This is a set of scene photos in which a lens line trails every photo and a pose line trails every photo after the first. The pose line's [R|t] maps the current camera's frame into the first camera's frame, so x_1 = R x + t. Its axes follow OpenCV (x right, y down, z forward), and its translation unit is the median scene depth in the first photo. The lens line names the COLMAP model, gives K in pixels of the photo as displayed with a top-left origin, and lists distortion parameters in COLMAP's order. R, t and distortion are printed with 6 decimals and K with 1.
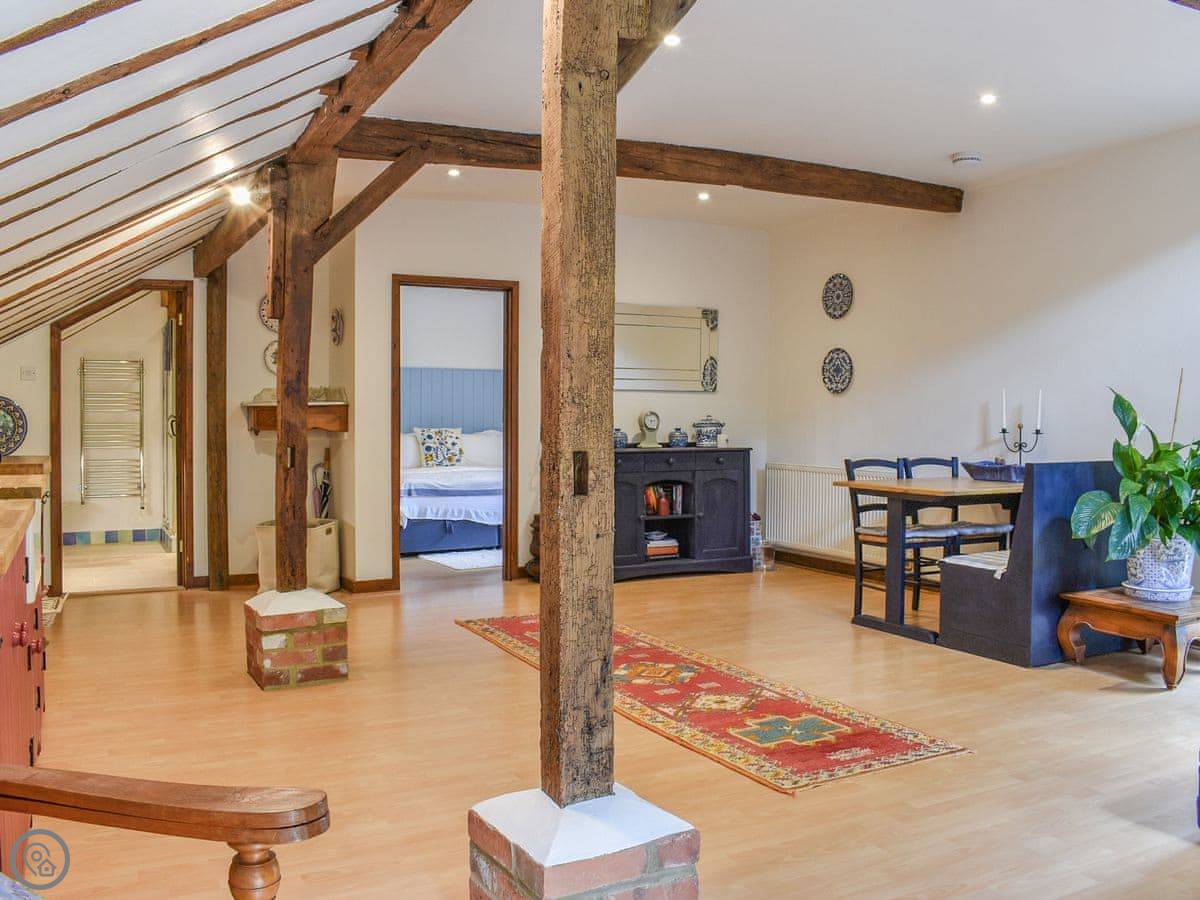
lens RADIAL K [[1075.8, 0, 600.0], [0, 1075.8, 450.0], [0, 0, 1]] dist [-0.097667, 0.008081]
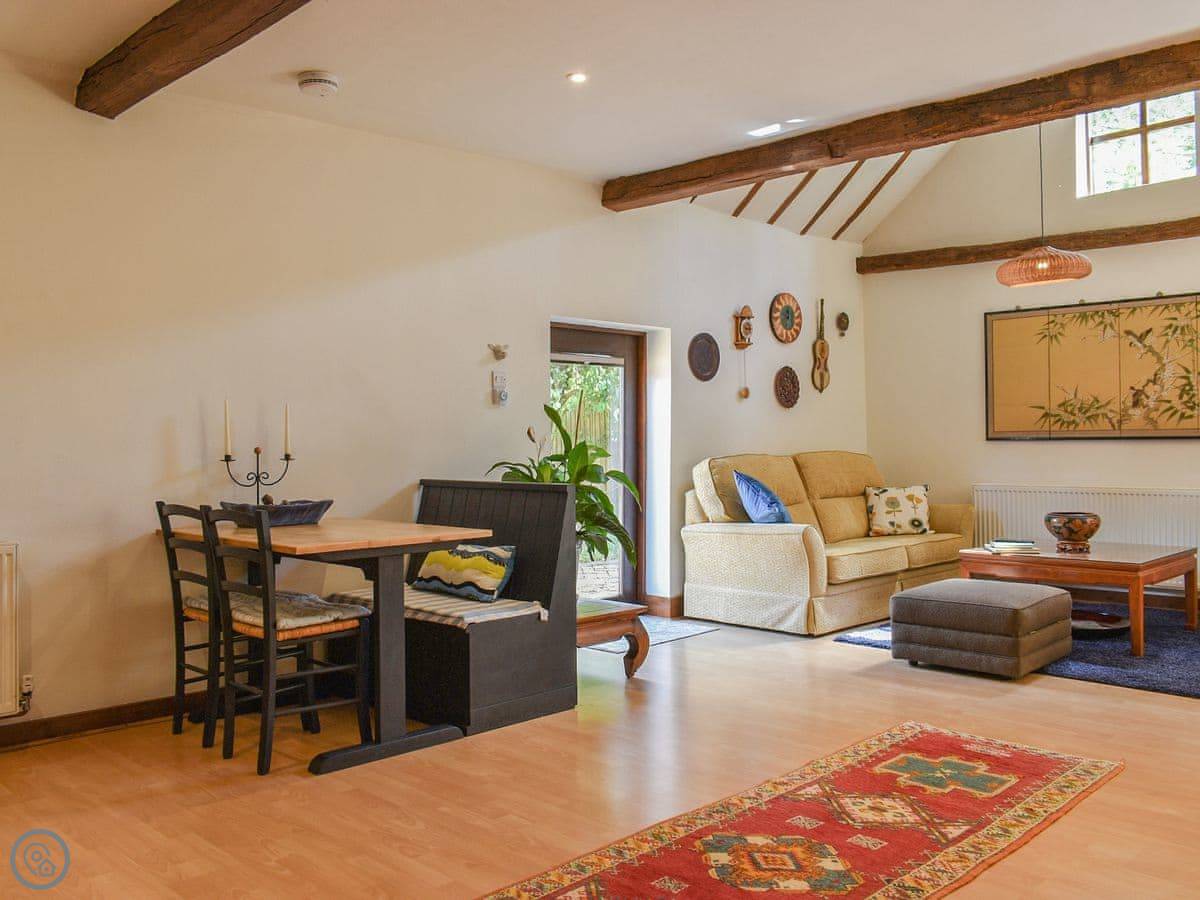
lens RADIAL K [[1033.8, 0, 616.1], [0, 1033.8, 417.6], [0, 0, 1]] dist [-0.013931, -0.002855]
pose [[-0.316918, 0.021753, 0.948203, -0.572743], [0.040815, 0.999124, -0.009280, -0.044368], [-0.947574, 0.035760, -0.317528, 1.529269]]
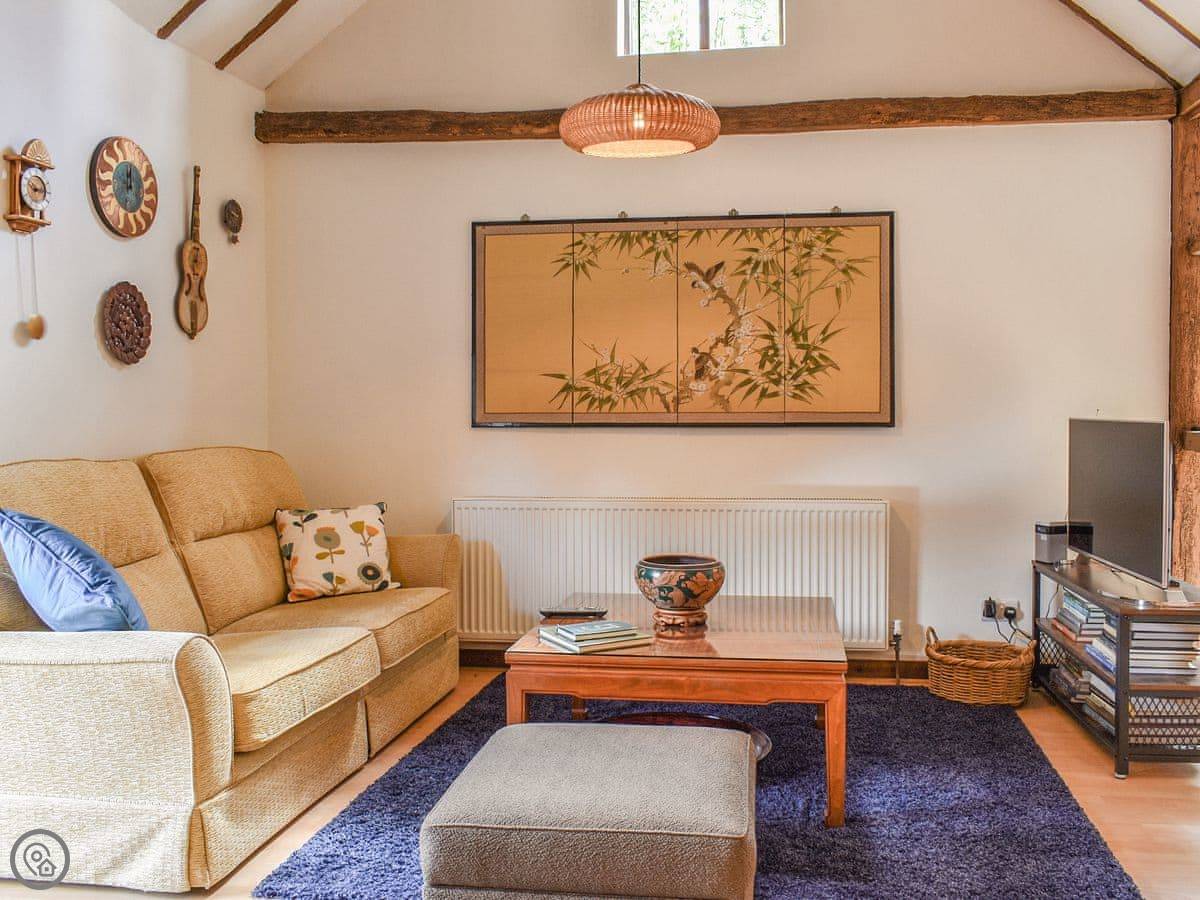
lens RADIAL K [[1049.3, 0, 650.3], [0, 1049.3, 419.8], [0, 0, 1]] dist [-0.037218, -0.000370]
pose [[-0.825238, -0.004091, 0.564770, 0.166279], [0.019723, 0.999155, 0.036056, -0.039809], [-0.564440, 0.040893, -0.824460, 1.157902]]
